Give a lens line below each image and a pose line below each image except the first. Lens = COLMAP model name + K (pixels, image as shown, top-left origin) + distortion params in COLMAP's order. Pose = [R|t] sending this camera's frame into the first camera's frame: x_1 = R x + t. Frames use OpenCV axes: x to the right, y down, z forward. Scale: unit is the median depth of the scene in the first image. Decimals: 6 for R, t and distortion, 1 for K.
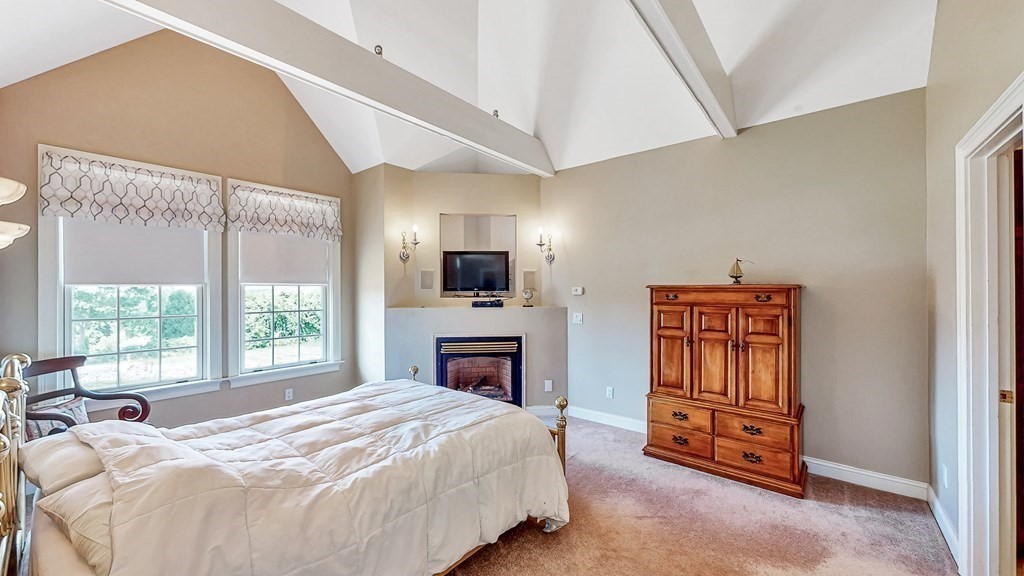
lens RADIAL K [[390.7, 0, 509.1], [0, 390.7, 290.0], [0, 0, 1]] dist [-0.000115, 0.000028]
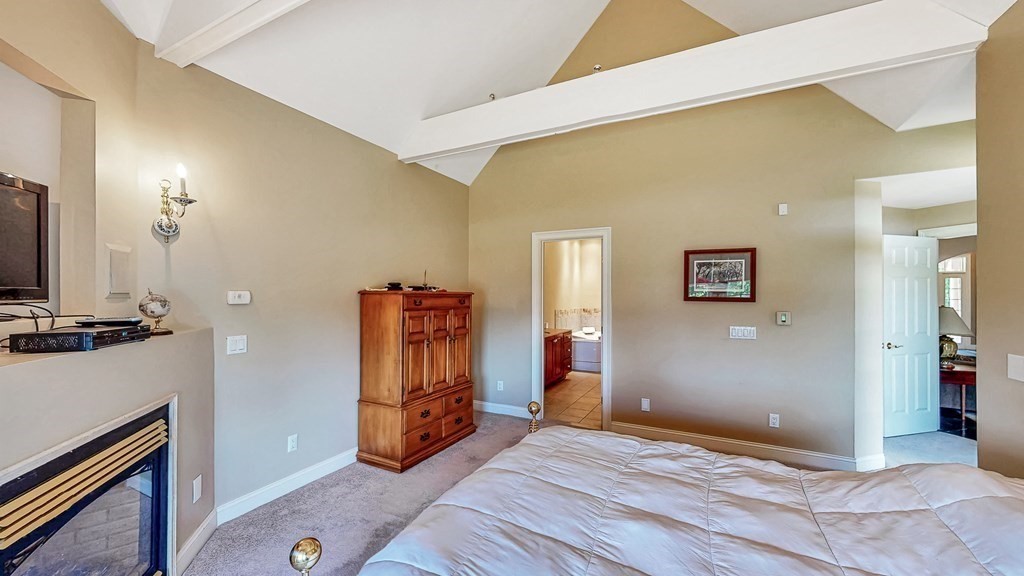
lens RADIAL K [[390.7, 0, 507.7], [0, 390.7, 292.9], [0, 0, 1]] dist [-0.000115, 0.000028]
pose [[-0.215673, 0.009665, 0.976418, -0.656451], [0.002004, 0.999953, -0.009456, 0.002278], [-0.976464, -0.000083, -0.215682, 1.008288]]
